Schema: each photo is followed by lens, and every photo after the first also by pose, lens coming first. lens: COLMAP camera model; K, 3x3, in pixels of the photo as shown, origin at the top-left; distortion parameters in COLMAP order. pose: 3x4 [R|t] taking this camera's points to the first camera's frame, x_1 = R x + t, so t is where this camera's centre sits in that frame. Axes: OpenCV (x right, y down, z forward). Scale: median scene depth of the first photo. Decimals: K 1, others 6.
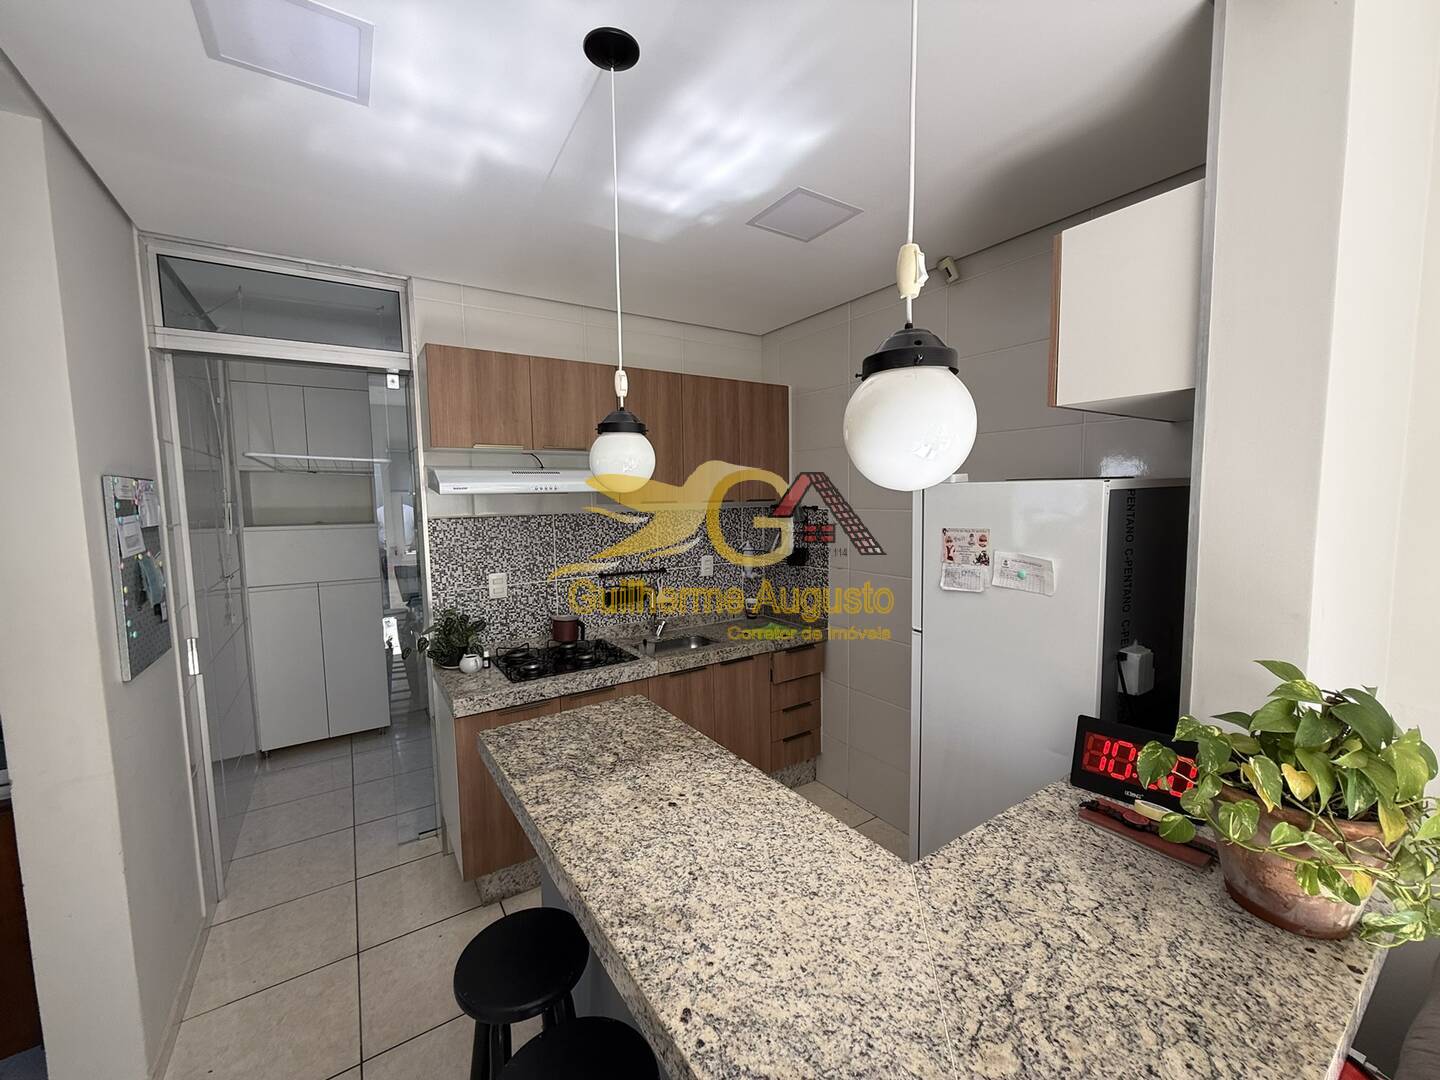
lens RADIAL K [[572.1, 0, 724.5], [0, 572.1, 543.1], [0, 0, 1]] dist [0.003498, -0.000568]
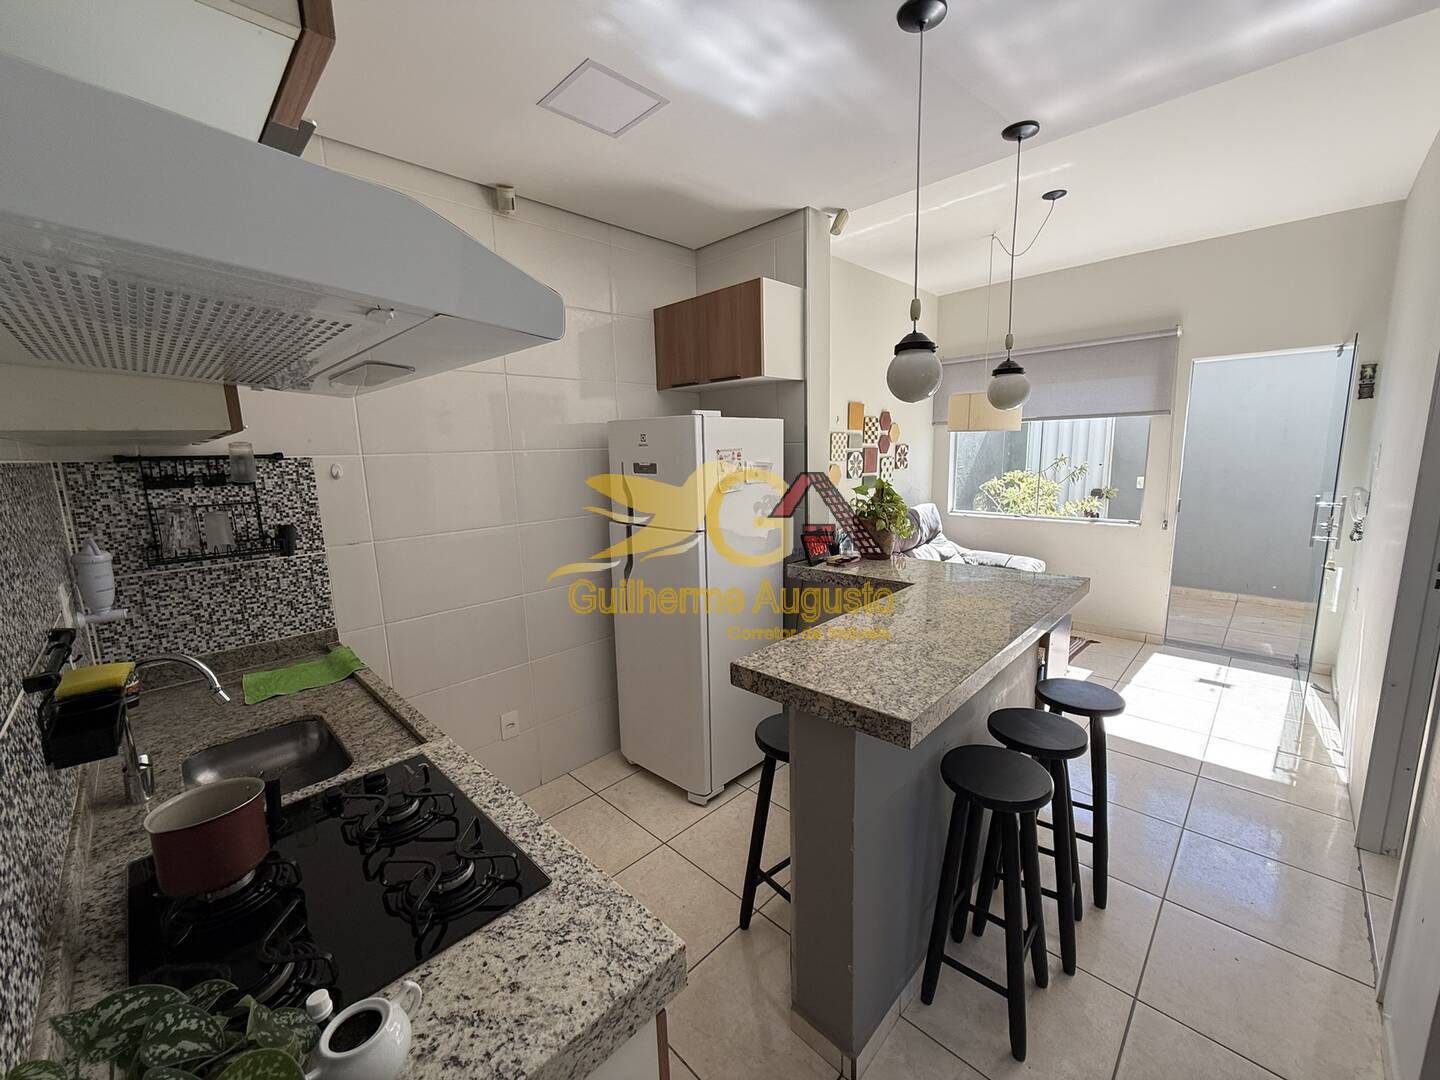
lens RADIAL K [[572.1, 0, 732.7], [0, 572.1, 541.6], [0, 0, 1]] dist [0.003498, -0.000568]
pose [[-0.215160, -0.141030, 0.966342, -0.732538], [0.114638, 0.979029, 0.168406, -0.027351], [-0.969827, 0.147014, -0.194481, 0.925197]]
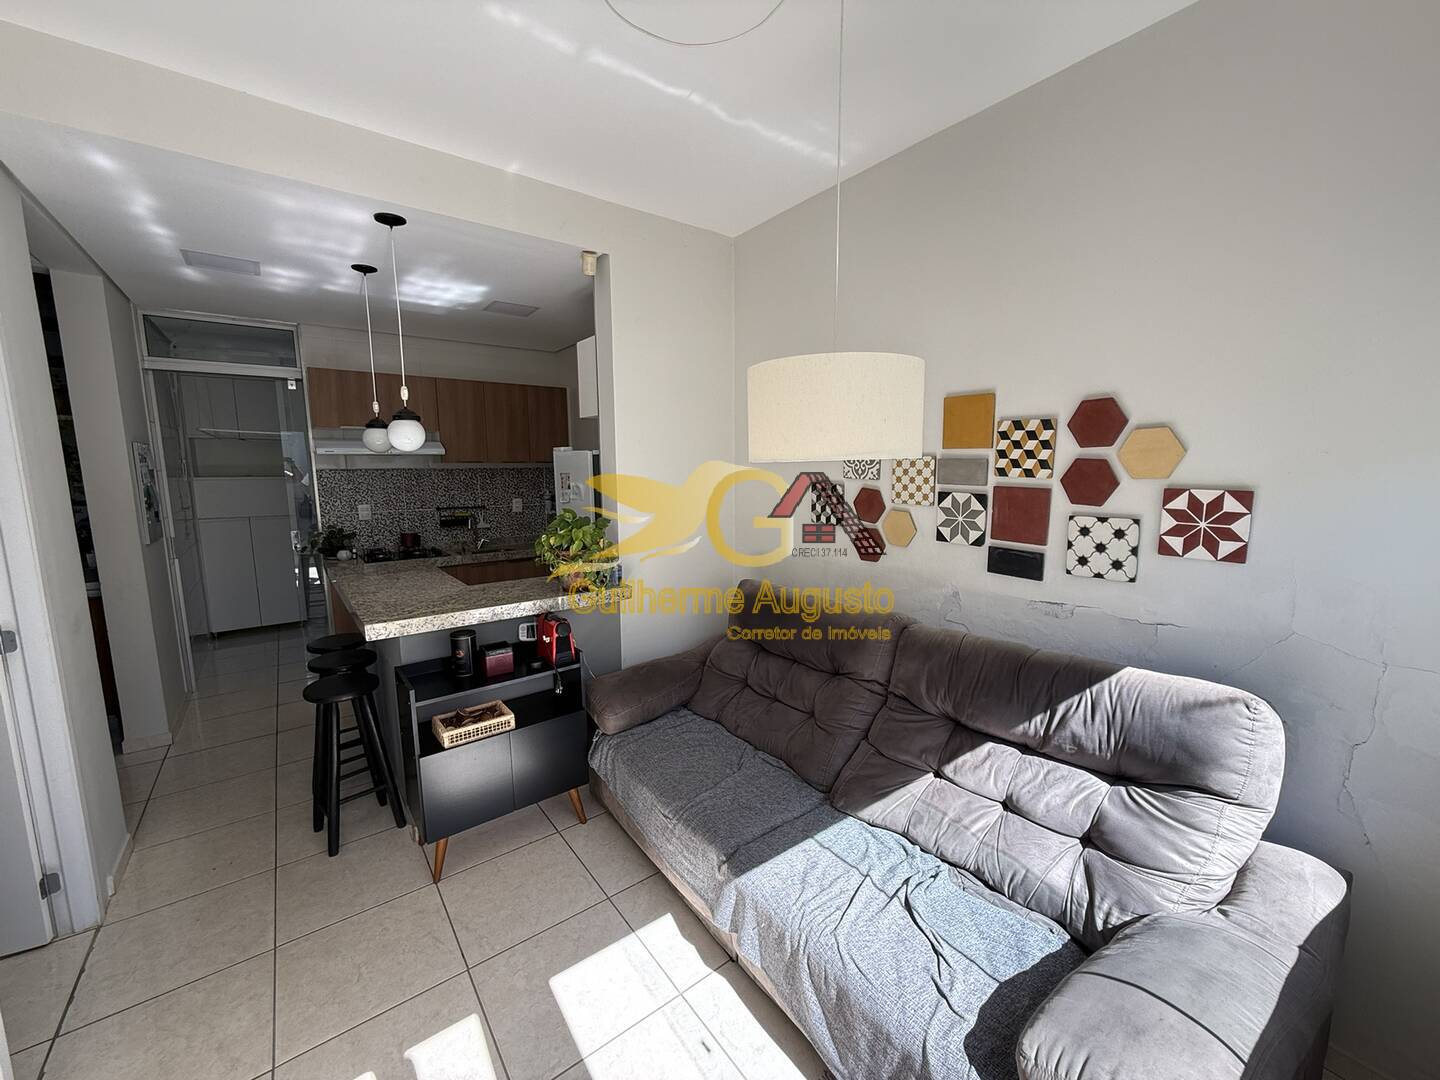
lens RADIAL K [[572.1, 0, 724.0], [0, 572.1, 541.1], [0, 0, 1]] dist [0.003498, -0.000568]
pose [[0.997528, 0.001093, 0.070268, 0.604649], [-0.004593, 0.998755, 0.049675, 0.084848], [-0.070127, -0.049875, 0.996290, -0.830002]]
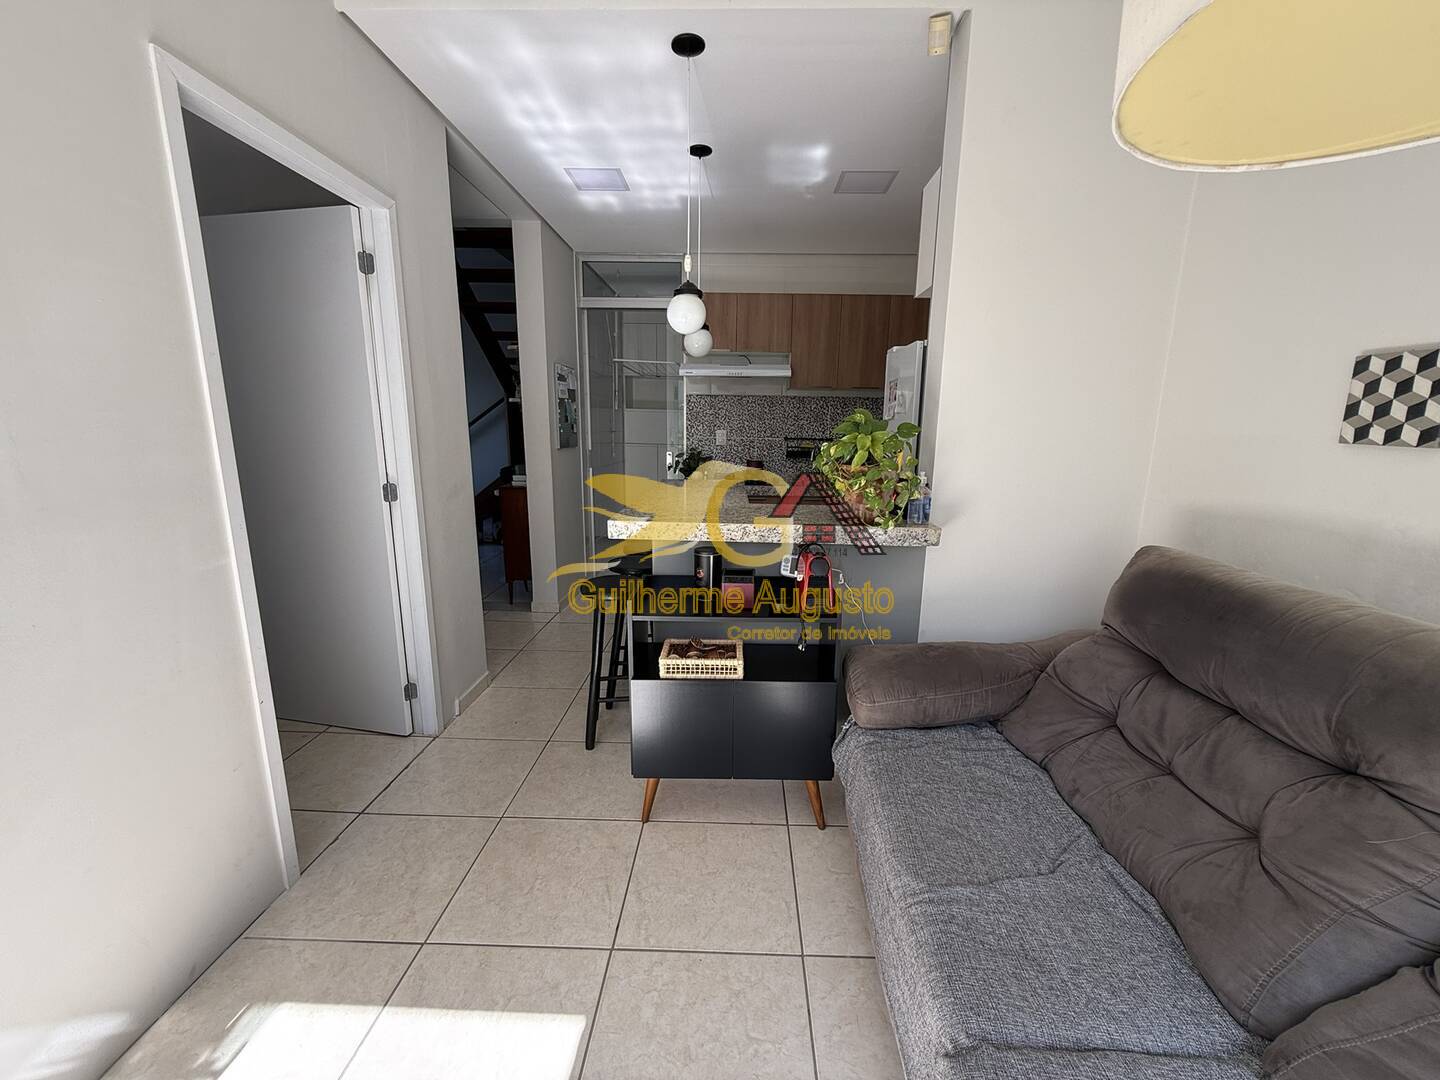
lens RADIAL K [[572.1, 0, 727.4], [0, 572.1, 538.9], [0, 0, 1]] dist [0.003498, -0.000568]
pose [[0.820056, 0.139236, -0.555087, 0.705530], [-0.077879, 0.988080, 0.132792, 0.172342], [0.566959, -0.065668, 0.821124, -0.460175]]
